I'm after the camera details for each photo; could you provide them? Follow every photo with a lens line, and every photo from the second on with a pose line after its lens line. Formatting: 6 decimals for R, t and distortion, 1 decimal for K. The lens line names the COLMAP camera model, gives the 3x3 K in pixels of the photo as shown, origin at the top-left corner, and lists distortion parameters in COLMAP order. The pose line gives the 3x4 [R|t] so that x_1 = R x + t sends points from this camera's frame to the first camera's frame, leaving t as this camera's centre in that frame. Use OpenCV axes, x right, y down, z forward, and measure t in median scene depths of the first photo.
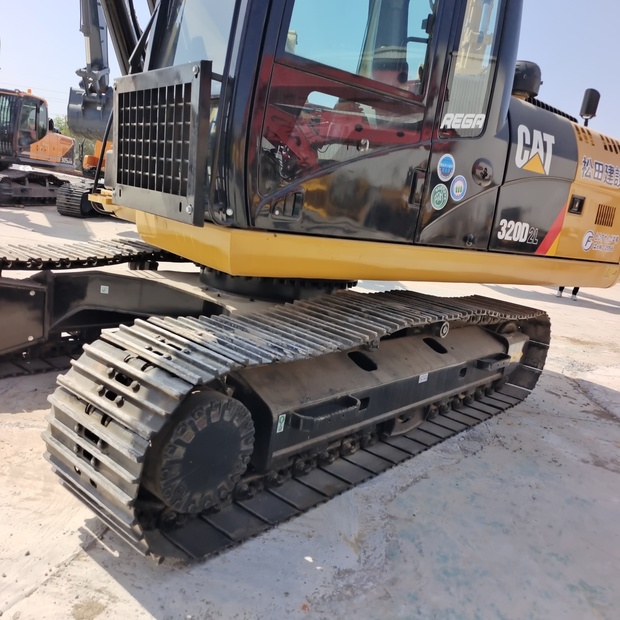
lens RADIAL K [[535.3, 0, 307.8], [0, 535.3, 314.8], [0, 0, 1]] dist [0.011536, 0.006394]
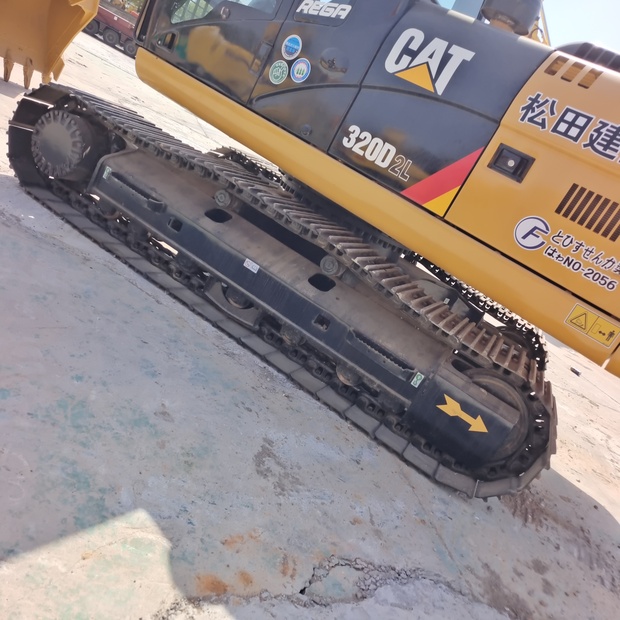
lens RADIAL K [[559.6, 0, 315.8], [0, 559.6, 309.6], [0, 0, 1]] dist [0.032599, 0.007252]
pose [[0.327527, 0.306370, -0.893792, 1.290963], [-0.589273, 0.805686, 0.060232, 0.051904], [0.738568, 0.506960, 0.444419, 0.699935]]
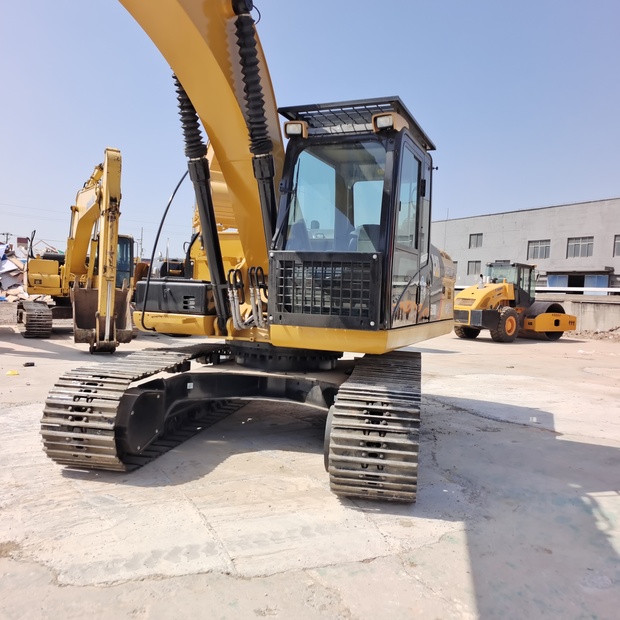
lens RADIAL K [[557.8, 0, 310.9], [0, 557.8, 303.9], [0, 0, 1]] dist [0.029790, 0.012620]
pose [[0.859115, -0.097498, 0.502410, -0.960469], [0.159851, 0.983692, -0.082448, -0.090627], [-0.486178, 0.151144, 0.860690, -0.443948]]
